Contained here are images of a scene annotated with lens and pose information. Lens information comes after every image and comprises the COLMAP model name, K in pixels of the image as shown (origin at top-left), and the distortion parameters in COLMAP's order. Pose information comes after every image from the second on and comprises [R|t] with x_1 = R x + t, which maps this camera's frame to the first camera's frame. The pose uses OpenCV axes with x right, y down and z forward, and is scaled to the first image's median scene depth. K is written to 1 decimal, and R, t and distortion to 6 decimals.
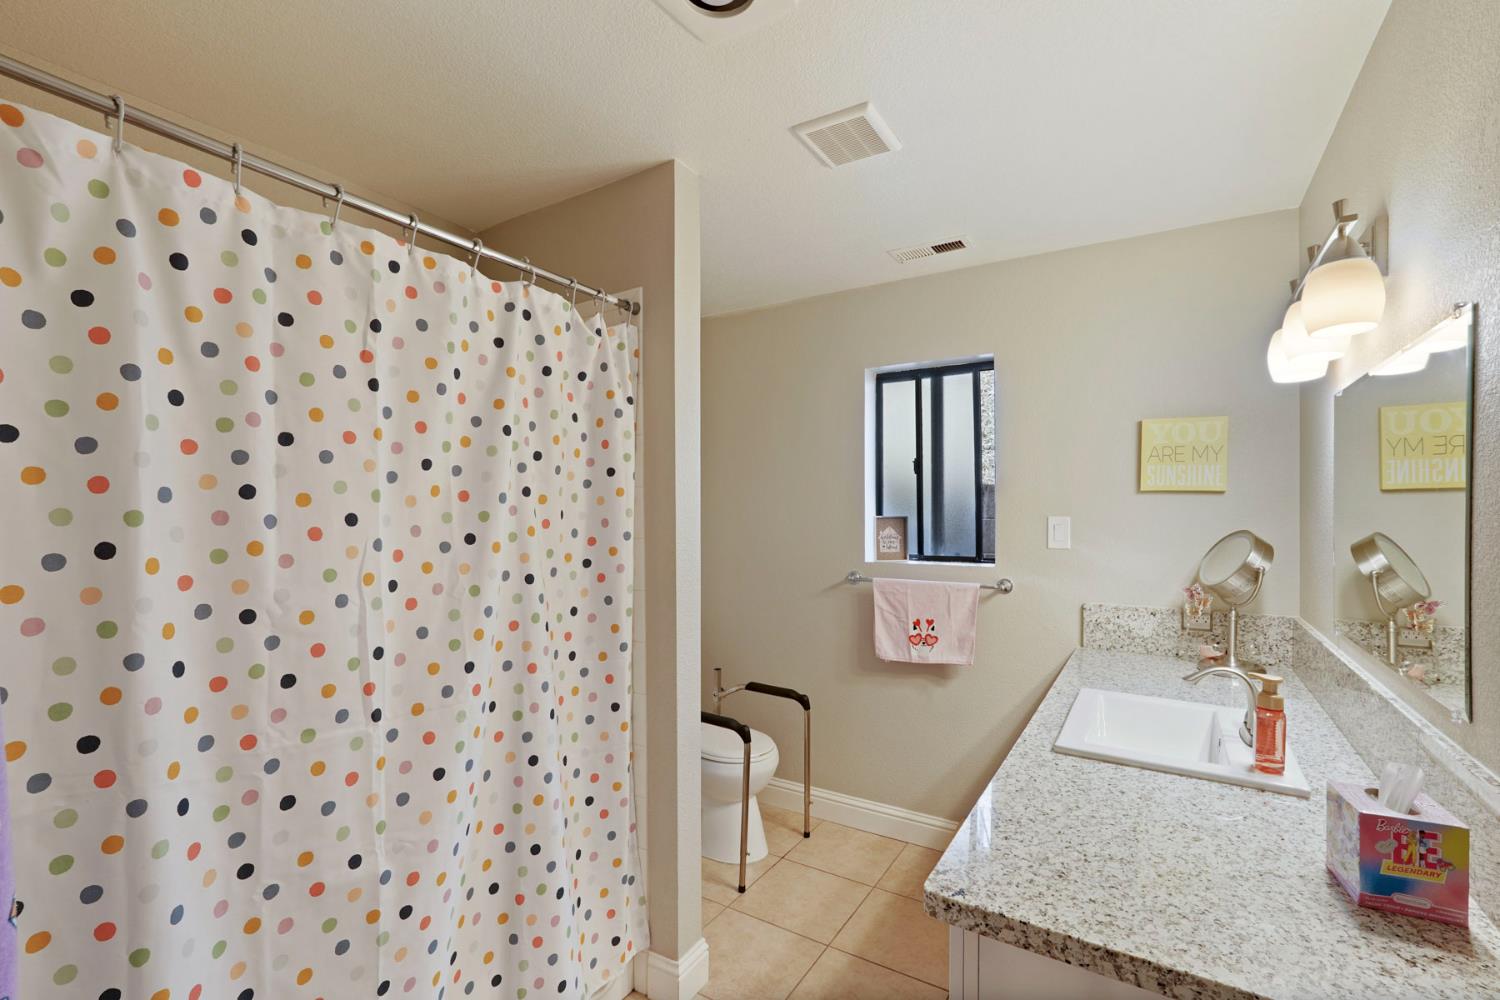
lens RADIAL K [[681.2, 0, 754.1], [0, 681.2, 539.1], [0, 0, 1]] dist [-0.002060, 0.000289]
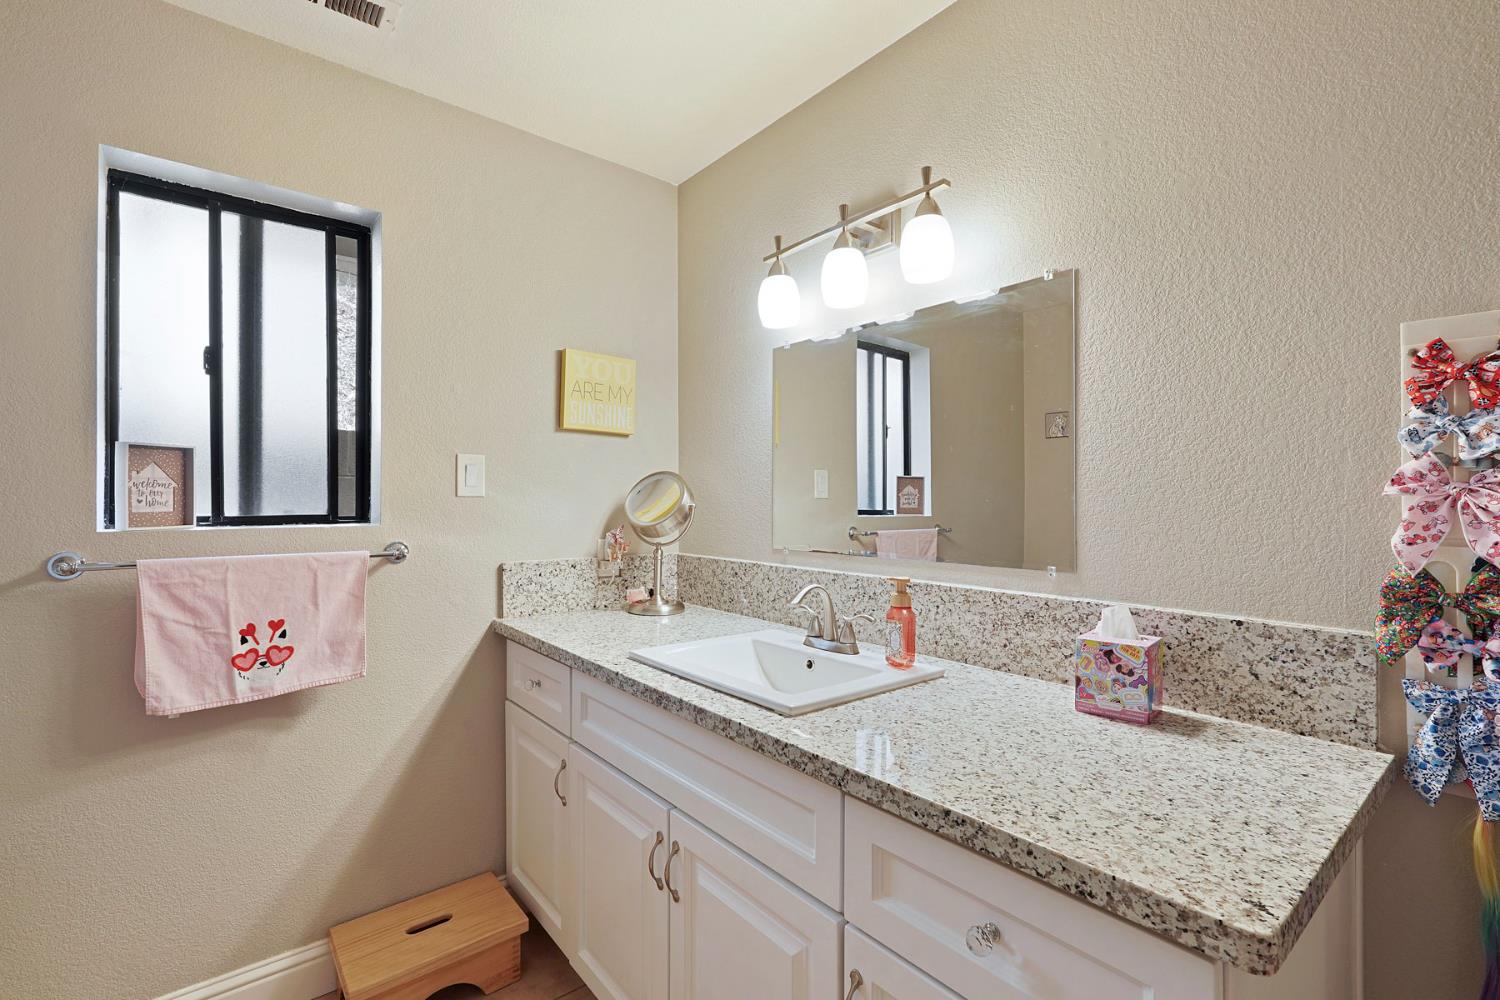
lens RADIAL K [[664.8, 0, 750.0], [0, 664.8, 500.0], [0, 0, 1]] dist [-0.009927, 0.000633]
pose [[0.314994, 0.005165, 0.949080, -0.153469], [0.043225, 0.998870, -0.019782, 0.043328], [-0.948109, 0.047255, 0.314414, 0.427687]]
